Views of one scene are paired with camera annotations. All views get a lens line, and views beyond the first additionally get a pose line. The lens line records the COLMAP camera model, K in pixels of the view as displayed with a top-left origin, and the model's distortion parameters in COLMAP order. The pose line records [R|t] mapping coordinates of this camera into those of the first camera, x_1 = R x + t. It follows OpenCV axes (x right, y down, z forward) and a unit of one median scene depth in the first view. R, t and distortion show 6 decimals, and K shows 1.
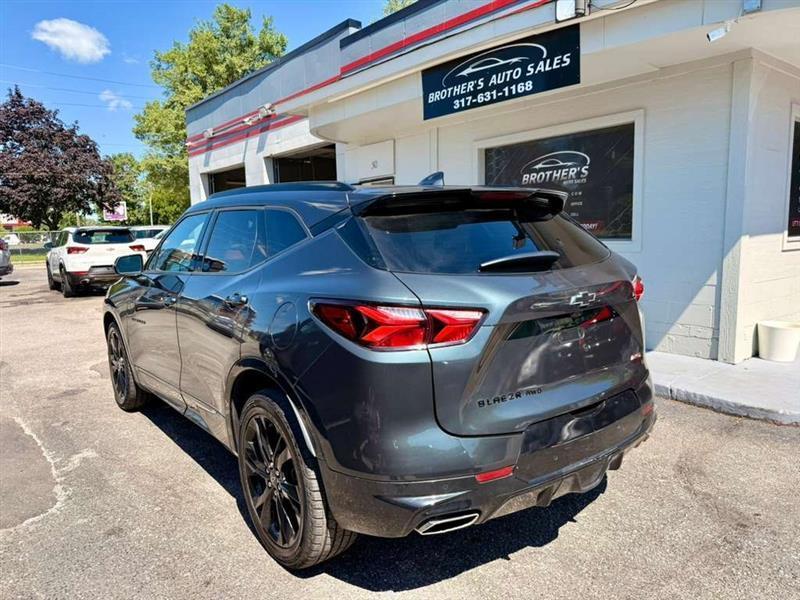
lens RADIAL K [[574.8, 0, 396.6], [0, 574.8, 302.0], [0, 0, 1]] dist [0.001278, -0.009151]
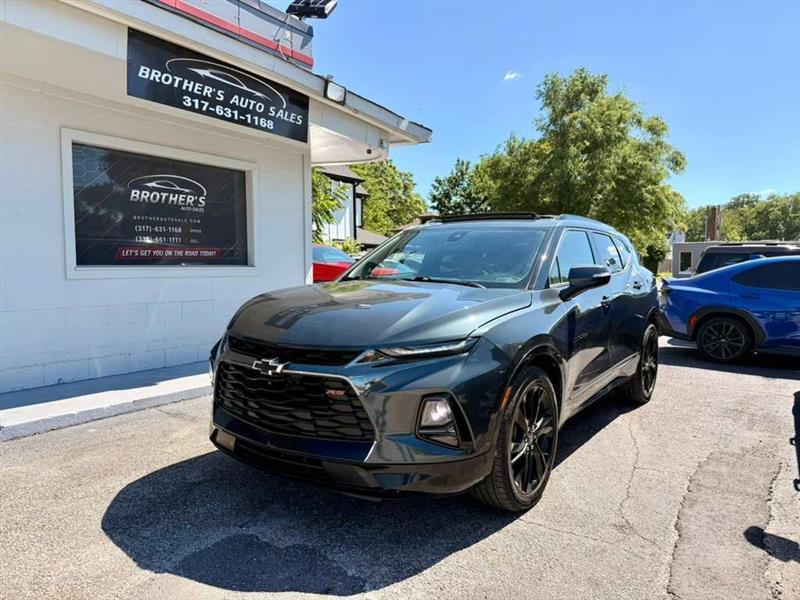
lens RADIAL K [[575.3, 0, 400.0], [0, 575.3, 300.6], [0, 0, 1]] dist [-0.001000, -0.007350]
pose [[-0.290769, -0.033238, 0.956216, -0.864399], [0.120402, 0.990181, 0.071031, -0.085025], [-0.949188, 0.135784, -0.283912, 1.065909]]
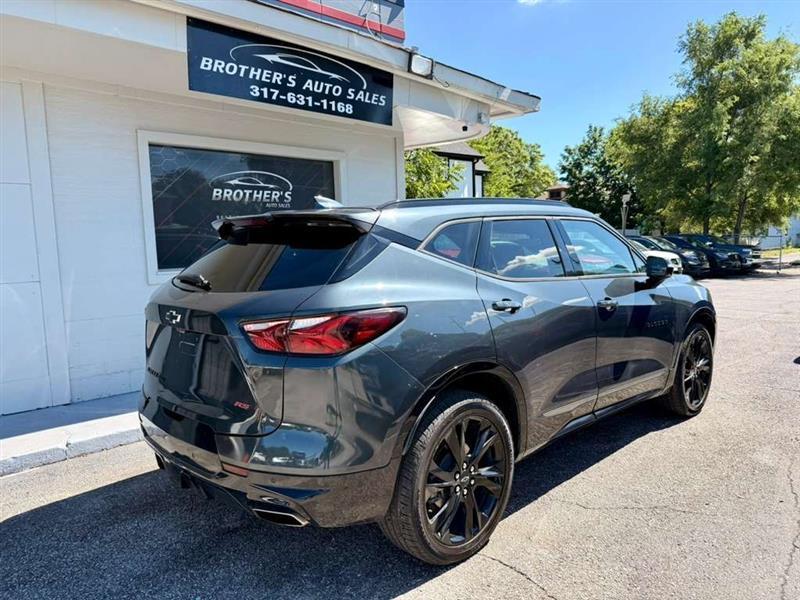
lens RADIAL K [[567.5, 0, 396.8], [0, 567.5, 303.7], [0, 0, 1]] dist [0.078898, -0.130947]
pose [[-0.066149, -0.075422, 0.994955, -0.762130], [0.151877, 0.984759, 0.084747, -0.105441], [-0.986183, 0.156717, -0.053686, 0.973153]]
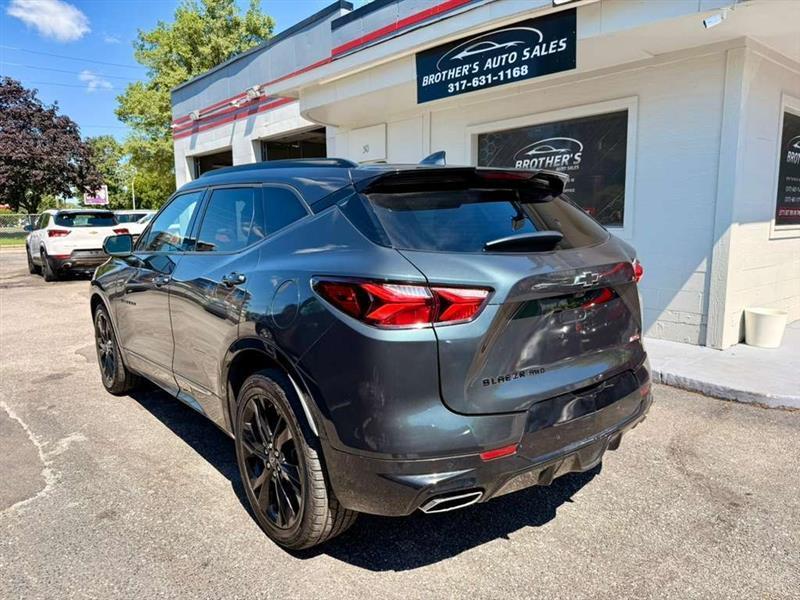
lens RADIAL K [[575.0, 0, 403.6], [0, 575.0, 301.8], [0, 0, 1]] dist [-0.000217, -0.007035]
pose [[0.999325, 0.006850, 0.036096, -0.011573], [-0.007557, 0.999782, 0.019486, 0.006662], [-0.035955, -0.019745, 0.999158, 0.004359]]
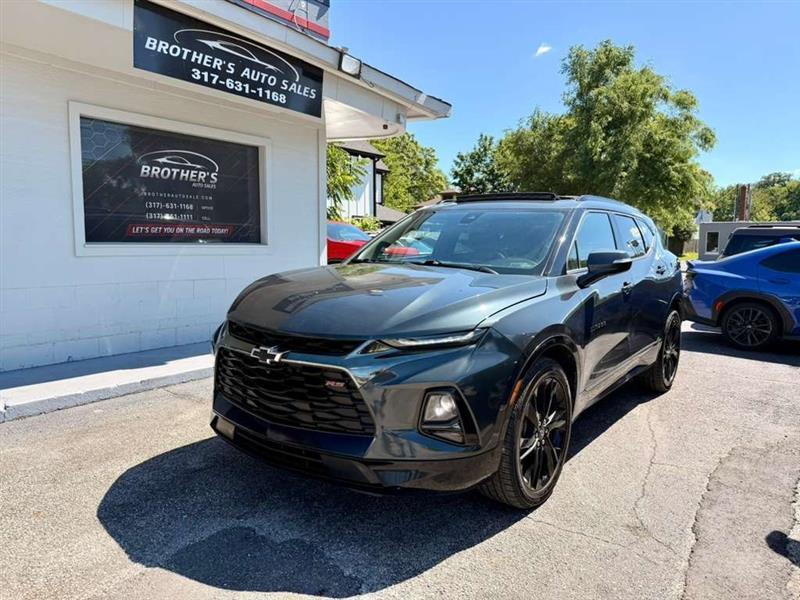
lens RADIAL K [[575.8, 0, 402.6], [0, 575.8, 298.1], [0, 0, 1]] dist [-0.002647, -0.006133]
pose [[-0.260291, -0.071932, 0.962847, -0.843624], [0.109479, 0.988591, 0.103451, -0.090040], [-0.959304, 0.132338, -0.249446, 1.046346]]
